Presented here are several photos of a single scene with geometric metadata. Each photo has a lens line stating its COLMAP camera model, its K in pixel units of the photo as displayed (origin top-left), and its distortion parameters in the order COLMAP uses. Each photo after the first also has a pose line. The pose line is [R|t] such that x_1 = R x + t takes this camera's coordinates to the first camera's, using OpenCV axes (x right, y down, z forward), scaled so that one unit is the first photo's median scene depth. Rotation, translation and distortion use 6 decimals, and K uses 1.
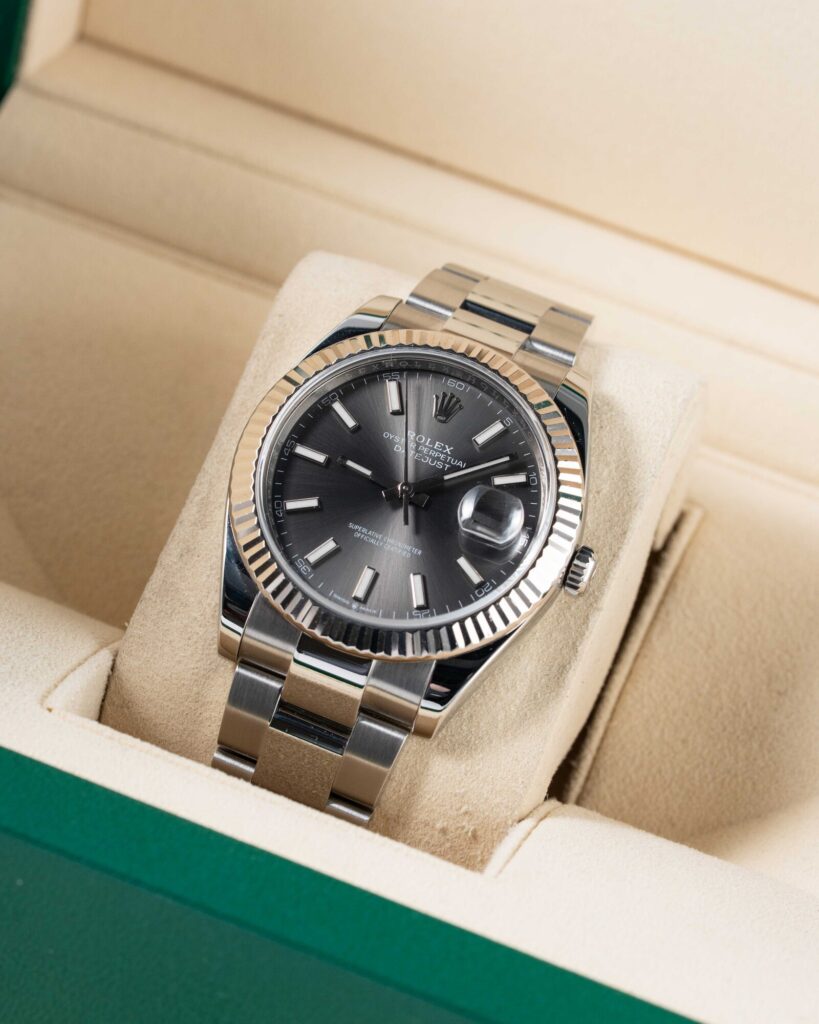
lens RADIAL K [[3504.8, 0, 418.3], [0, 3504.8, 514.4], [0, 0, 1]] dist [-0.057310, 0.000000]
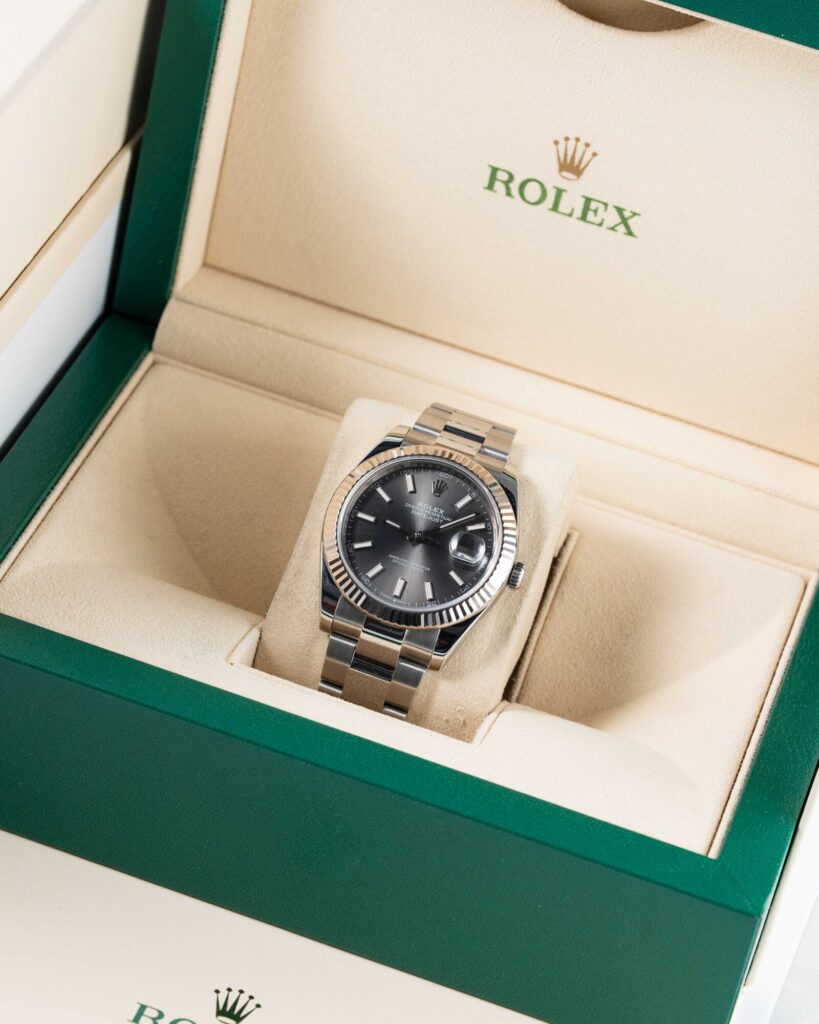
lens RADIAL K [[3504.8, 0, 403.9], [0, 3504.8, 511.2], [0, 0, 1]] dist [-0.057310, 0.000000]
pose [[0.998089, -0.038667, 0.048203, -0.097084], [0.036696, 0.998480, 0.041128, -0.092806], [-0.049720, -0.039280, 0.997990, -0.800792]]
